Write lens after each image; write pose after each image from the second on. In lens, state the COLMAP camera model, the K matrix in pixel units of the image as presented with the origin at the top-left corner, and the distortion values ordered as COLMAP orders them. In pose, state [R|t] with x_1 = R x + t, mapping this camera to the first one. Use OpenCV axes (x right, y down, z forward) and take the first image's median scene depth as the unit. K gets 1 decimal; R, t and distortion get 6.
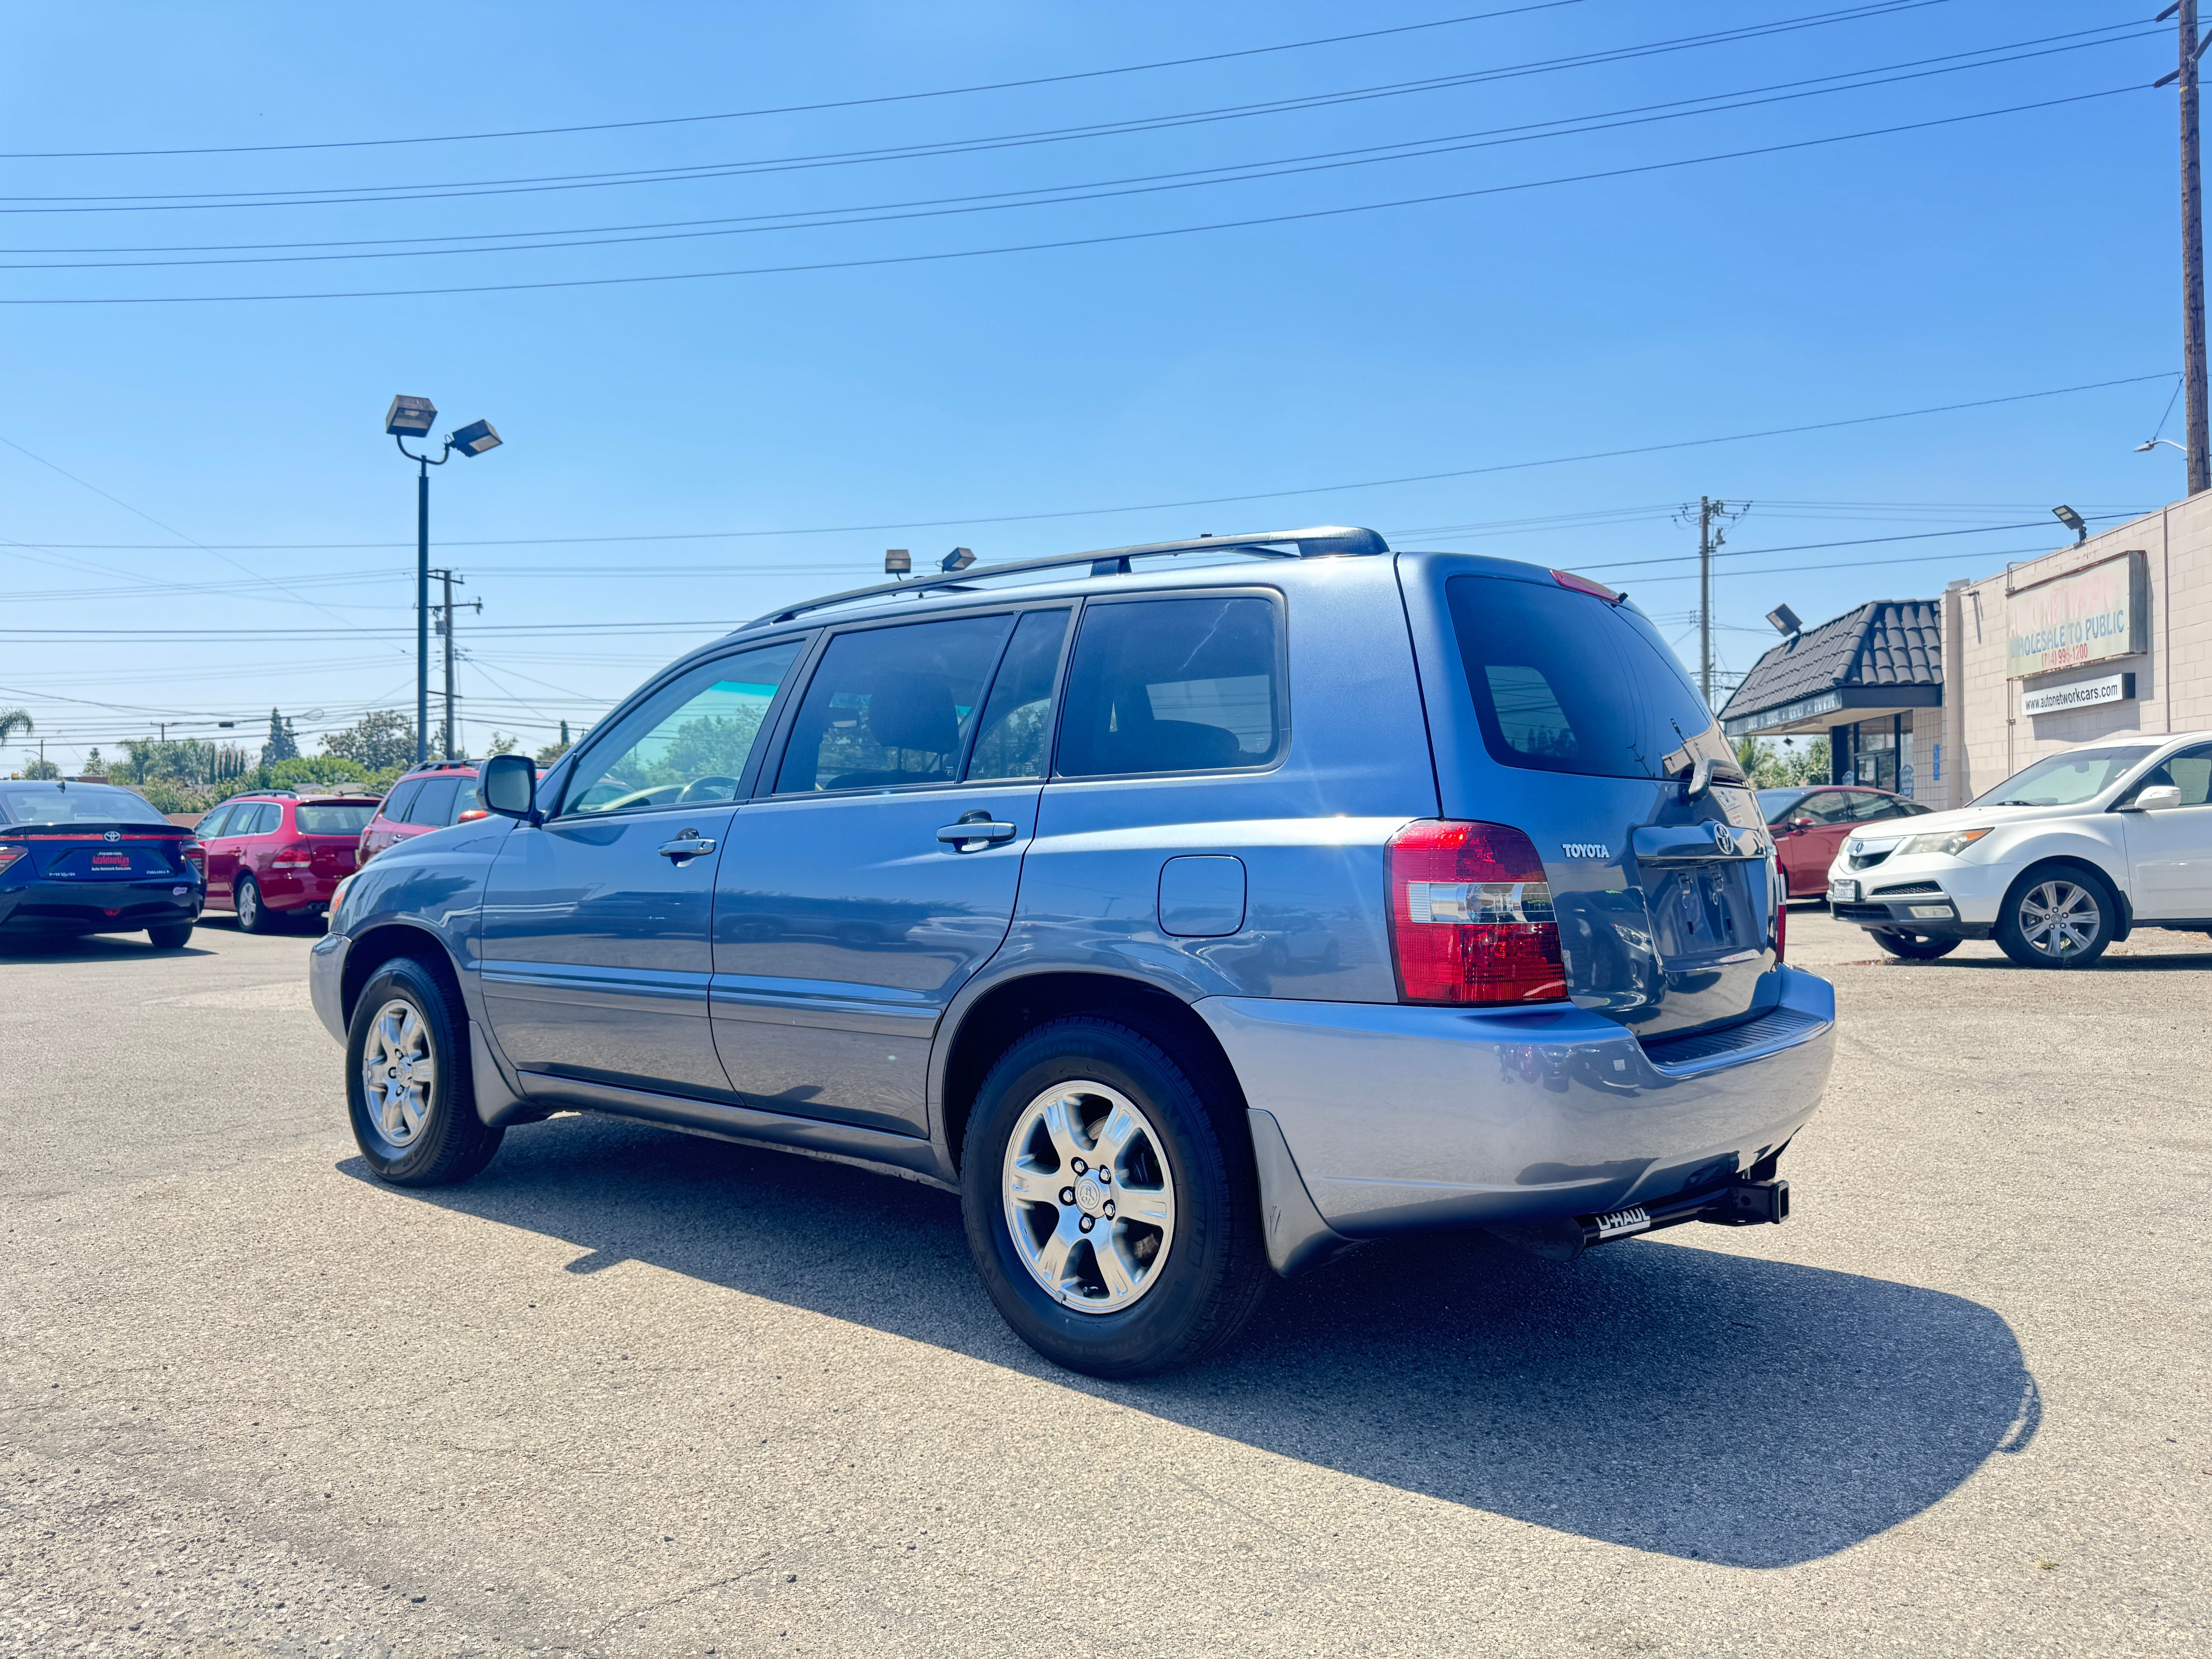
lens RADIAL K [[1591.7, 0, 1106.0], [0, 1591.7, 829.5], [0, 0, 1]] dist [0.014025, -0.010702]
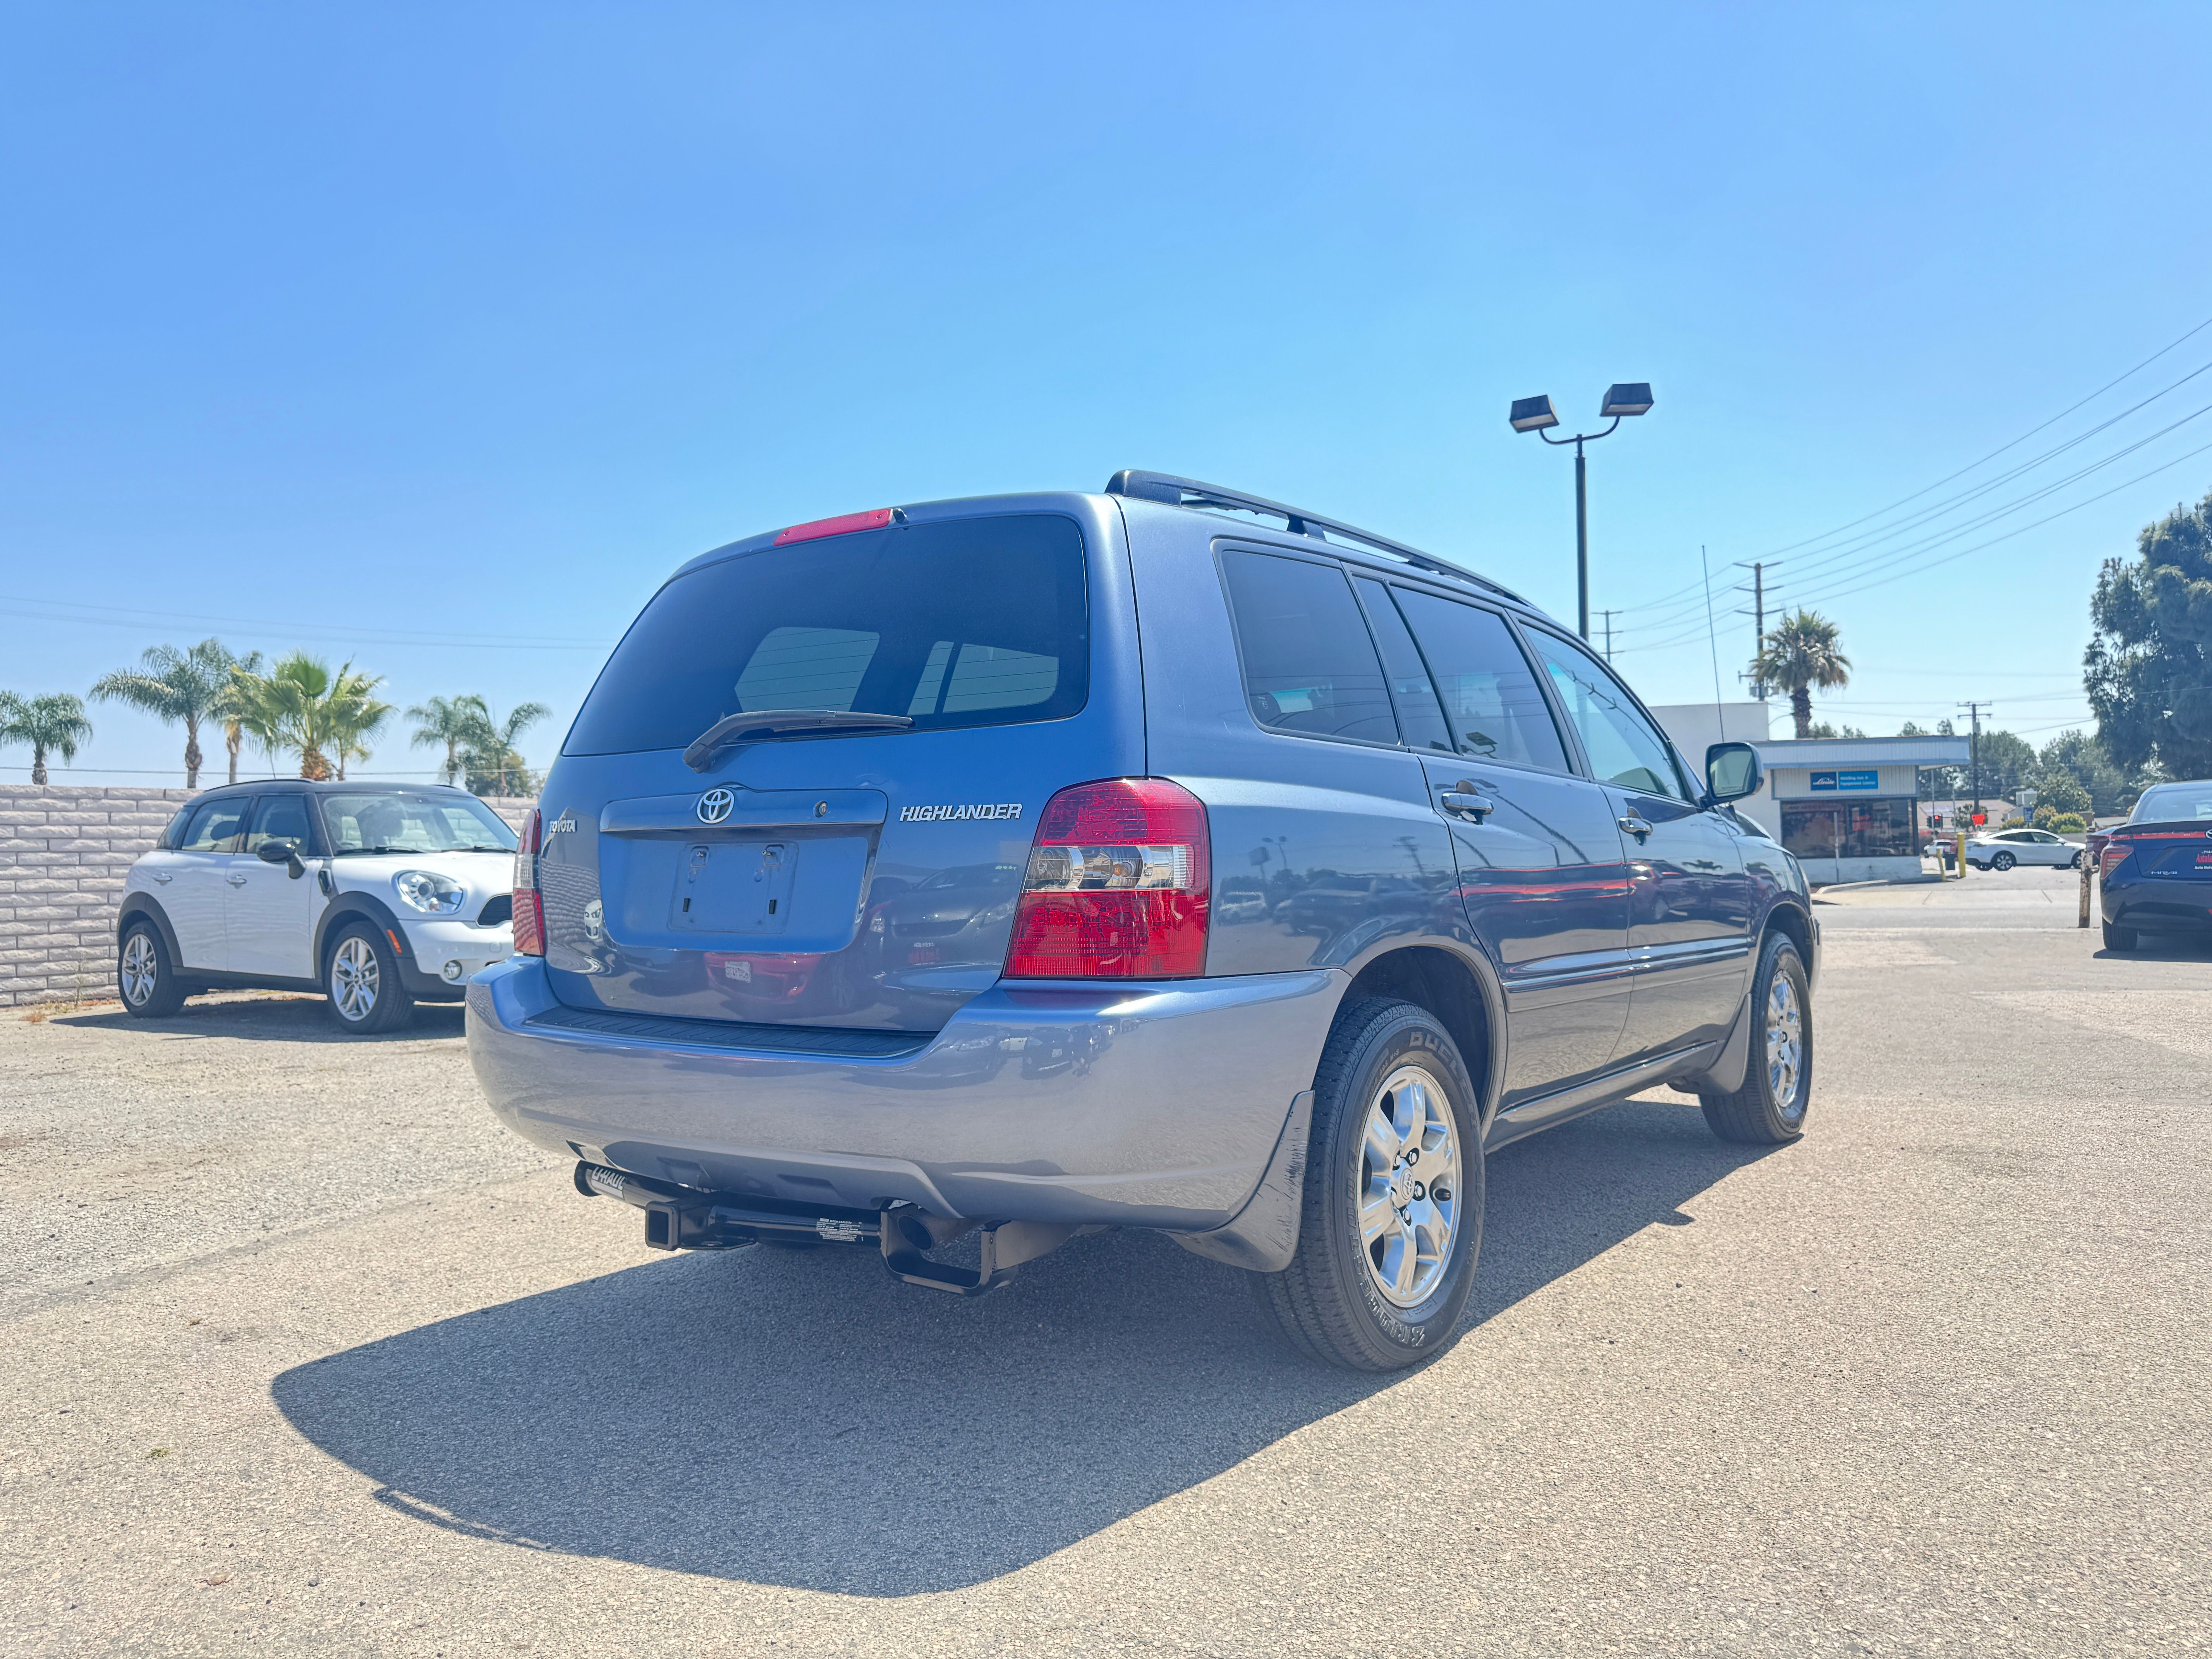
lens RADIAL K [[1602.8, 0, 1117.9], [0, 1602.8, 818.4], [0, 0, 1]] dist [0.003490, -0.005517]
pose [[0.038711, -0.026568, -0.998897, 1.348037], [0.015128, 0.999547, -0.025999, 0.040663], [0.999136, -0.014105, 0.039095, 1.257961]]
